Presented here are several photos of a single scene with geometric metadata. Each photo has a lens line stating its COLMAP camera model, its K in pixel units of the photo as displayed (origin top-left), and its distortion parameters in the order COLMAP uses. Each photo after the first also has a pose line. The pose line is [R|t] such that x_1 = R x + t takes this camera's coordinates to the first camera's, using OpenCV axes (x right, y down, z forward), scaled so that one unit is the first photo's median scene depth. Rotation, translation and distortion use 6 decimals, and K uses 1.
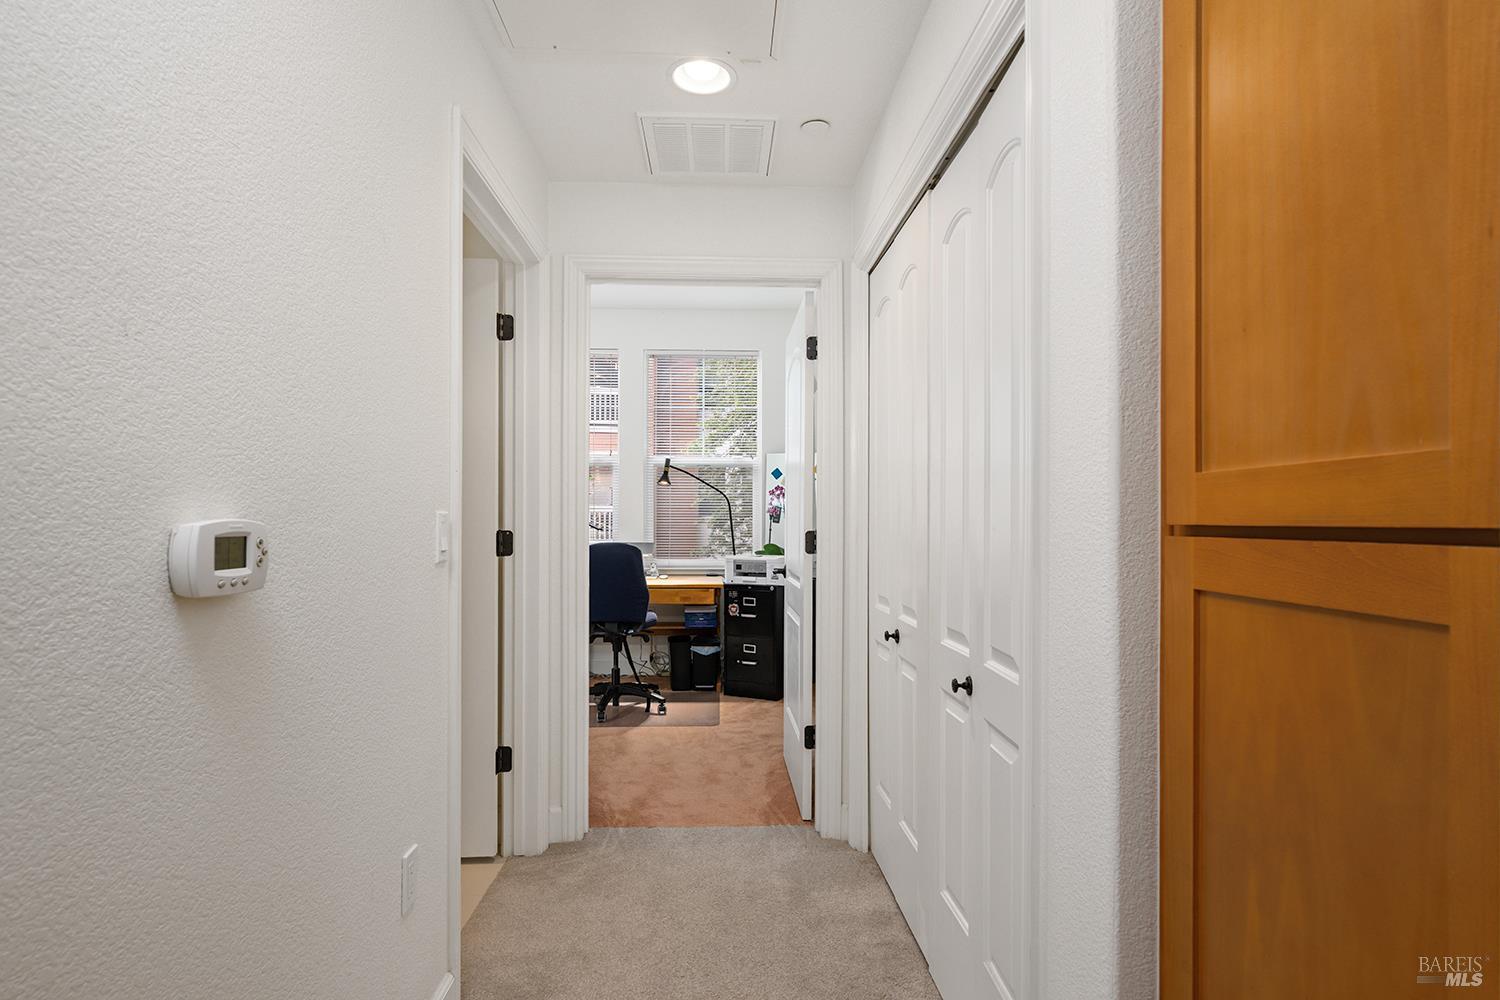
lens RADIAL K [[811.6, 0, 748.9], [0, 811.6, 519.7], [0, 0, 1]] dist [-0.000149, -0.000209]
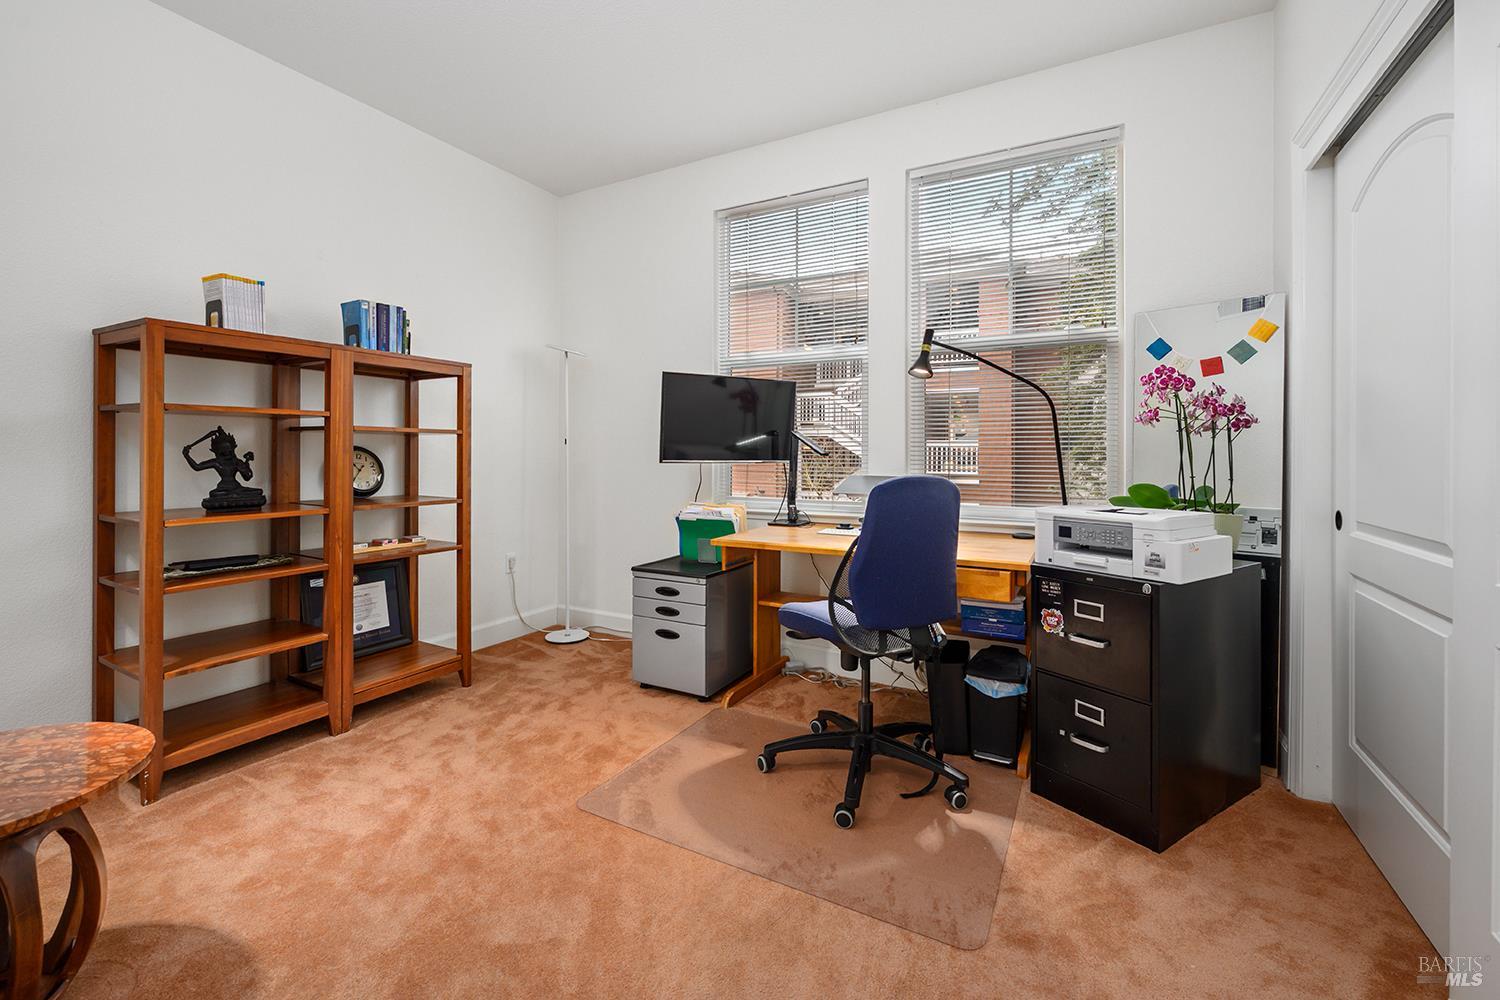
lens RADIAL K [[627.0, 0, 748.5], [0, 627.0, 457.6], [0, 0, 1]] dist [-0.000876, -0.000104]
pose [[0.857029, 0.001436, -0.515266, 0.017899], [-0.000374, 0.999998, 0.002165, 0.013500], [0.515268, -0.001663, 0.857027, 0.586277]]
